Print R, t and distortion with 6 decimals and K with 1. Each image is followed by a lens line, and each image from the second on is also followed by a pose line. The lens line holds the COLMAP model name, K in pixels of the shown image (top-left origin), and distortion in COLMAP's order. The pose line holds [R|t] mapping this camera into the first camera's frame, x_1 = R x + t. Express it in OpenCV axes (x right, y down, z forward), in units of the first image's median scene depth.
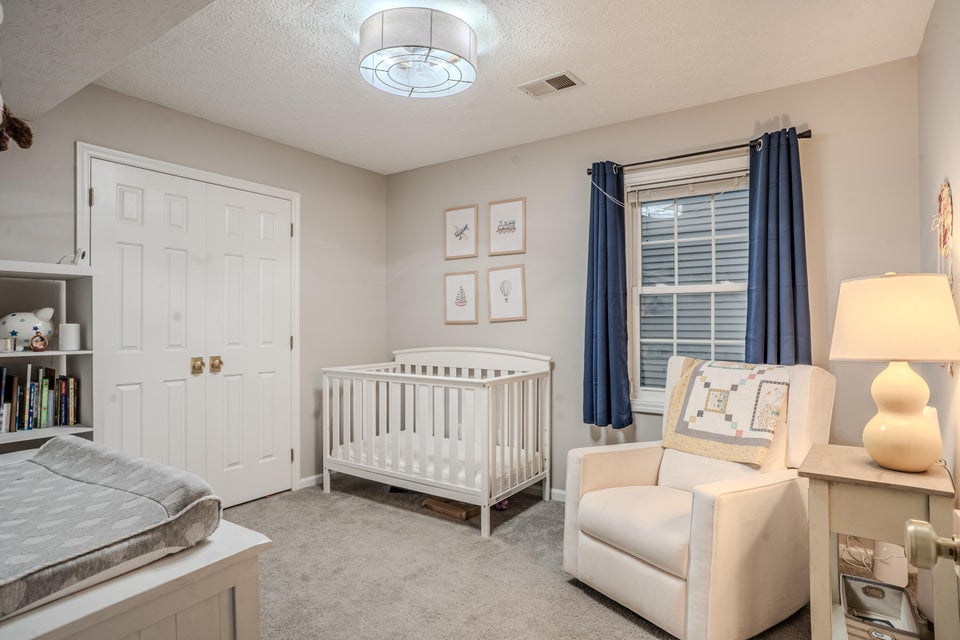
lens RADIAL K [[527.2, 0, 477.7], [0, 527.2, 318.3], [0, 0, 1]] dist [-0.043529, 0.028500]
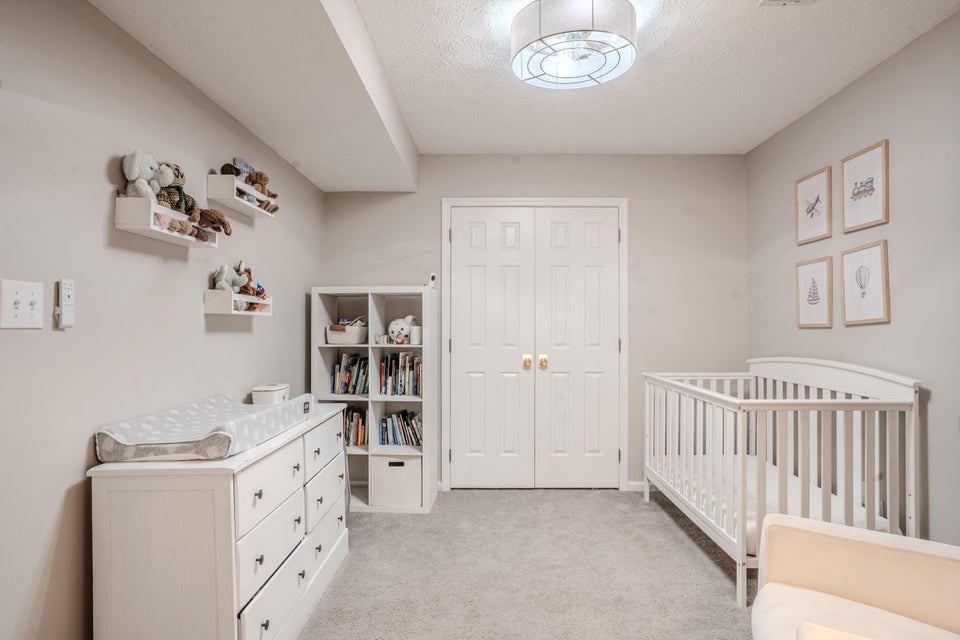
lens RADIAL K [[527.2, 0, 480.6], [0, 527.2, 317.5], [0, 0, 1]] dist [-0.043529, 0.028500]
pose [[0.562167, -0.010624, -0.826955, 0.343234], [0.003917, 0.999940, -0.010184, 0.001371], [0.827014, 0.002485, 0.562176, 0.200431]]
